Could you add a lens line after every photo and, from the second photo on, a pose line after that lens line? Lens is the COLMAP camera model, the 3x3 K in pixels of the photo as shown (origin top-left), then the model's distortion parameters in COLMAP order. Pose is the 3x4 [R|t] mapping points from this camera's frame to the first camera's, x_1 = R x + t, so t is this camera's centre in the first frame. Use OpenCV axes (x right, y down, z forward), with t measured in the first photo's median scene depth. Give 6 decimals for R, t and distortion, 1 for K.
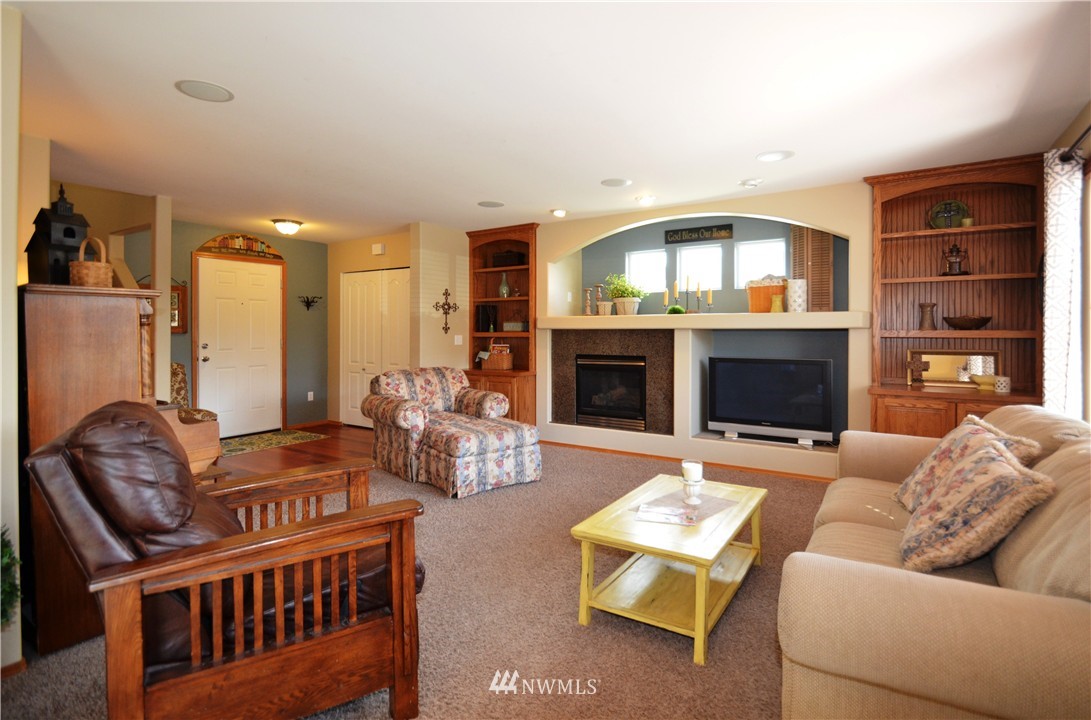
lens RADIAL K [[524.4, 0, 570.6], [0, 524.4, 331.1], [0, 0, 1]] dist [0.001192, -0.000010]
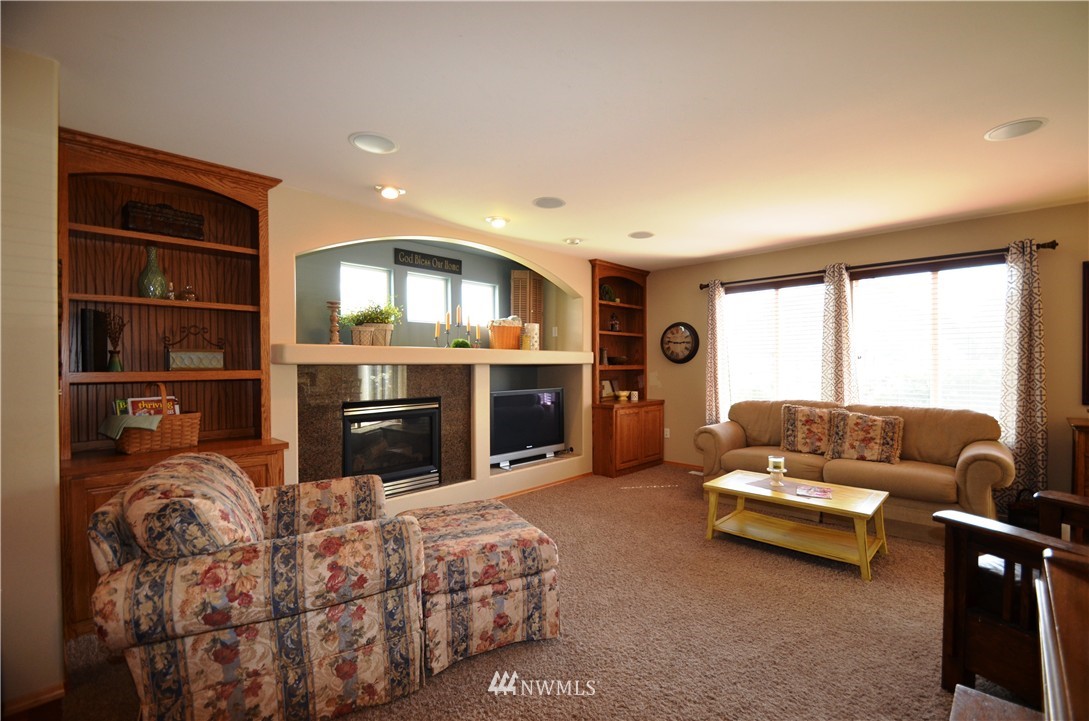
lens RADIAL K [[476.1, 0, 559.3], [0, 476.1, 367.9], [0, 0, 1]] dist [0.016163, -0.017217]
pose [[0.202904, -0.005440, 0.979183, -0.579743], [0.005955, 0.999973, 0.004321, -0.000520], [-0.979180, 0.004955, 0.202931, 0.658072]]
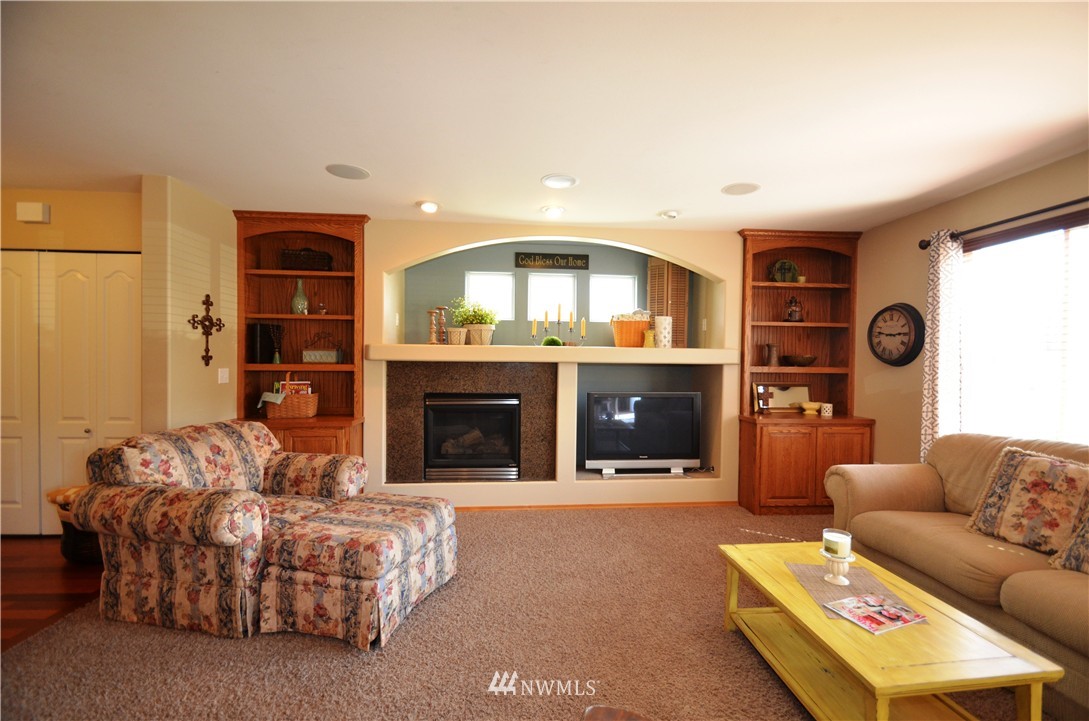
lens RADIAL K [[476.1, 0, 559.3], [0, 476.1, 367.9], [0, 0, 1]] dist [0.016163, -0.017217]
pose [[0.796745, -0.000826, 0.604315, -0.285054], [-0.011180, 0.999808, 0.016107, -0.007909], [-0.604212, -0.019589, 0.796583, 0.335196]]
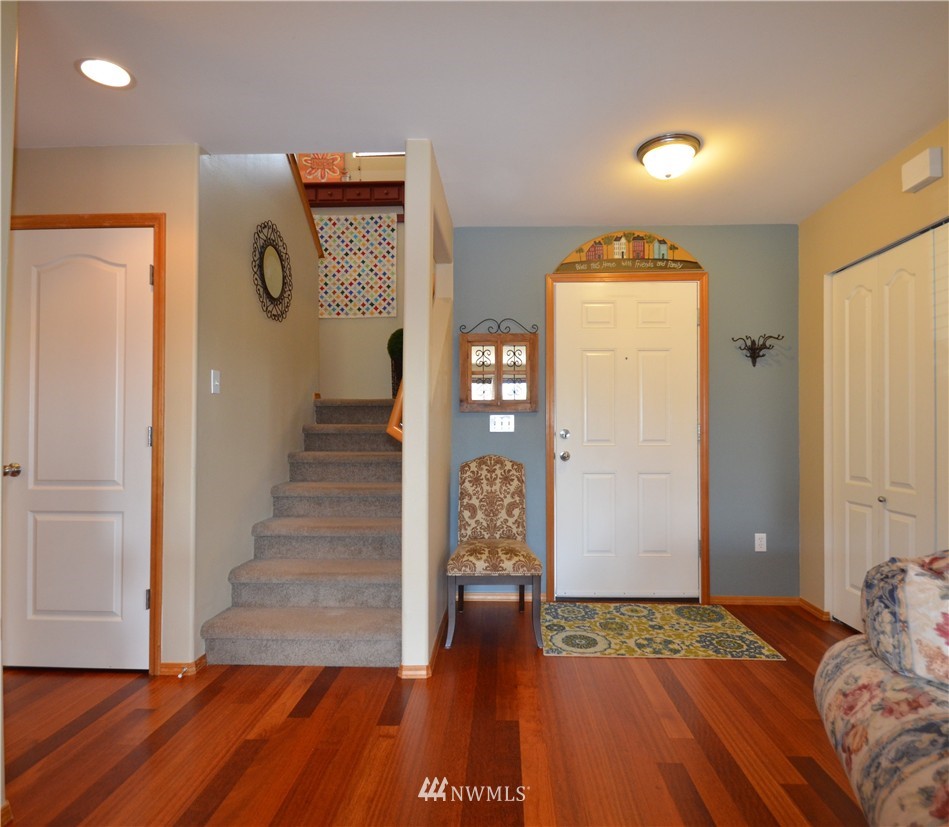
lens RADIAL K [[550.2, 0, 480.0], [0, 550.2, 425.6], [0, 0, 1]] dist [-0.005098, -0.000941]
pose [[0.493064, -0.006560, -0.869968, -0.242887], [-0.002240, 0.999959, -0.008810, 0.028177], [0.869990, 0.006293, 0.493029, 0.703657]]
